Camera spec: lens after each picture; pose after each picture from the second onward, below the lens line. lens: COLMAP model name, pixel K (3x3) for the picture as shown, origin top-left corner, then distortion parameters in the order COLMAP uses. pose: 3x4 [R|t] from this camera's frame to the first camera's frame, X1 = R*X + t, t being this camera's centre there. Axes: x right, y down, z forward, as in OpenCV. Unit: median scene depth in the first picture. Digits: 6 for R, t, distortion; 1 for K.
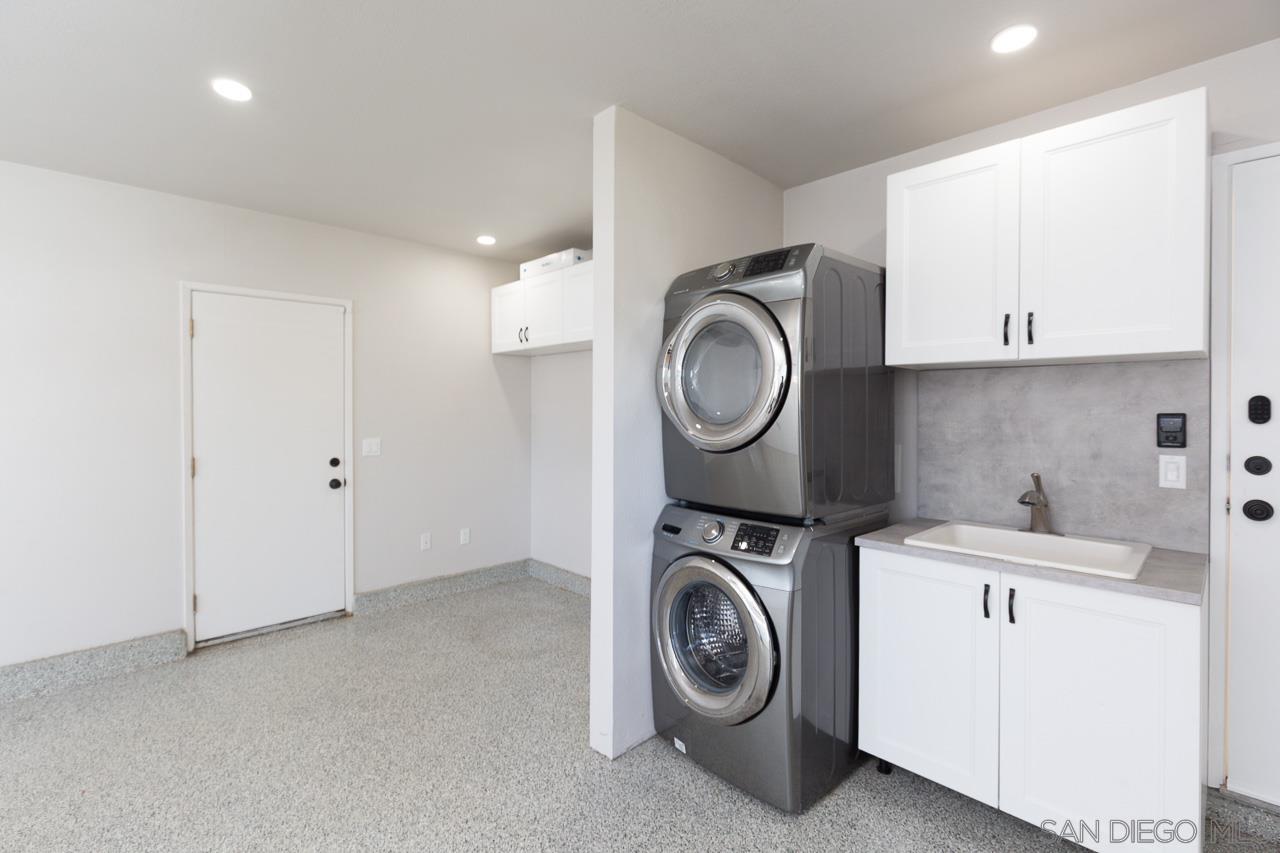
lens RADIAL K [[588.1, 0, 638.6], [0, 588.1, 406.4], [0, 0, 1]] dist [0.002091, -0.000051]
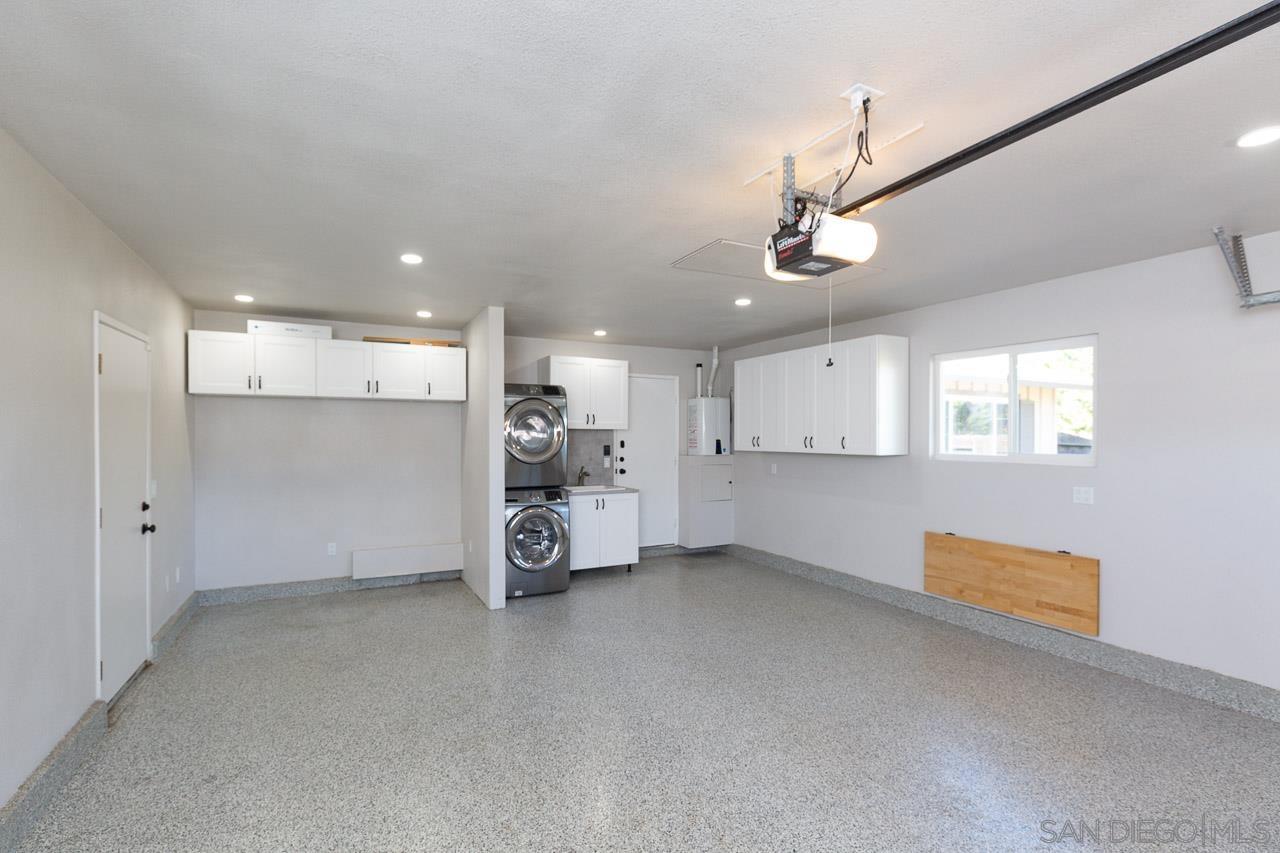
lens RADIAL K [[572.7, 0, 632.3], [0, 572.7, 428.1], [0, 0, 1]] dist [0.007390, -0.000189]
pose [[0.267743, 0.014526, 0.963381, -2.206704], [-0.004186, 0.999894, -0.013914, -0.041740], [-0.963481, -0.000307, 0.267775, -0.025170]]
